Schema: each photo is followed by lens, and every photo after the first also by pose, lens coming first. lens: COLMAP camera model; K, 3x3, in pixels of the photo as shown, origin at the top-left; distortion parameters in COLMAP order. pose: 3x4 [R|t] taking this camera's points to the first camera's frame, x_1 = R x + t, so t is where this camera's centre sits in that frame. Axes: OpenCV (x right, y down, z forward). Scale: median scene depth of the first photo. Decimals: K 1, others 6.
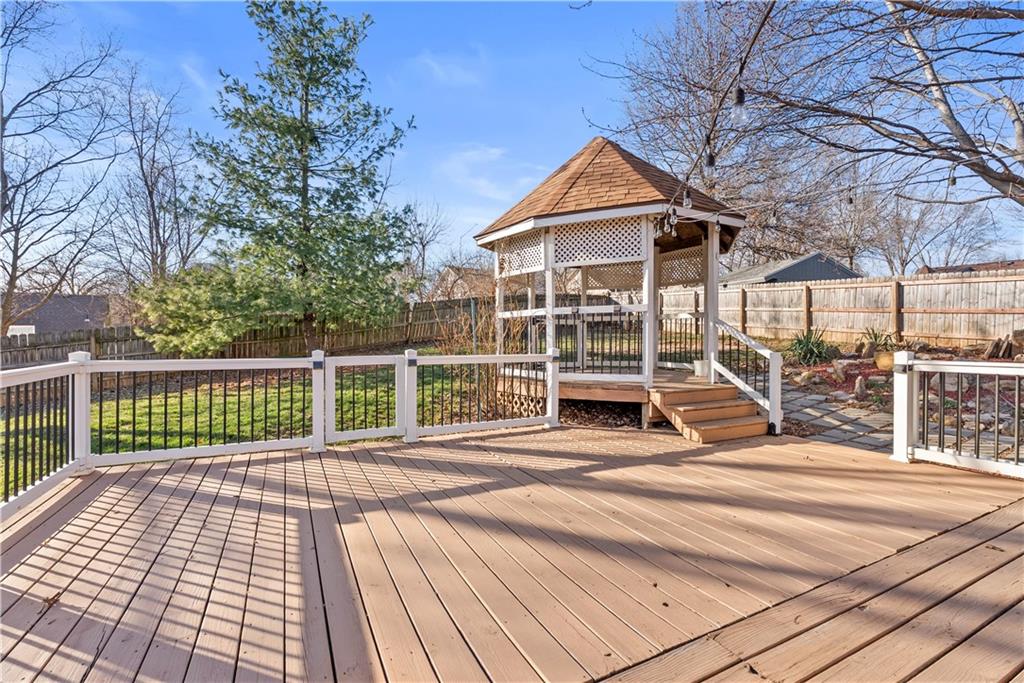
lens RADIAL K [[455.7, 0, 512.0], [0, 455.7, 341.5], [0, 0, 1]] dist [-0.003853, -0.000464]
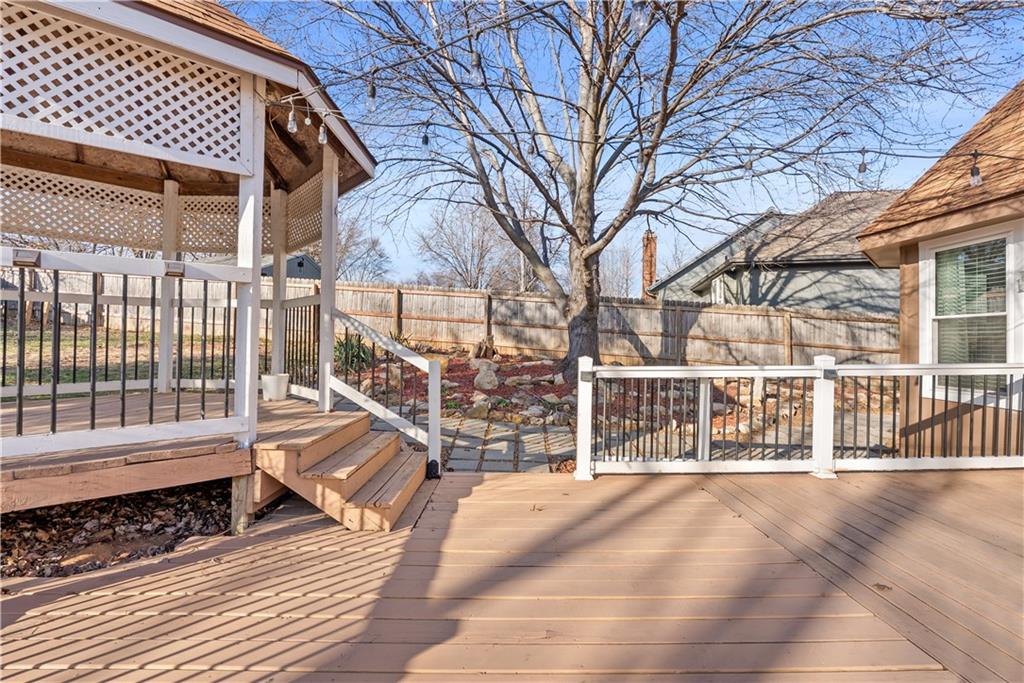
lens RADIAL K [[455.7, 0, 512.0], [0, 455.7, 341.5], [0, 0, 1]] dist [-0.003853, -0.000464]
pose [[0.445770, 0.004947, 0.895134, -0.009282], [-0.000633, 0.999986, -0.005211, -0.002477], [-0.895147, 0.001756, 0.445767, 0.538084]]
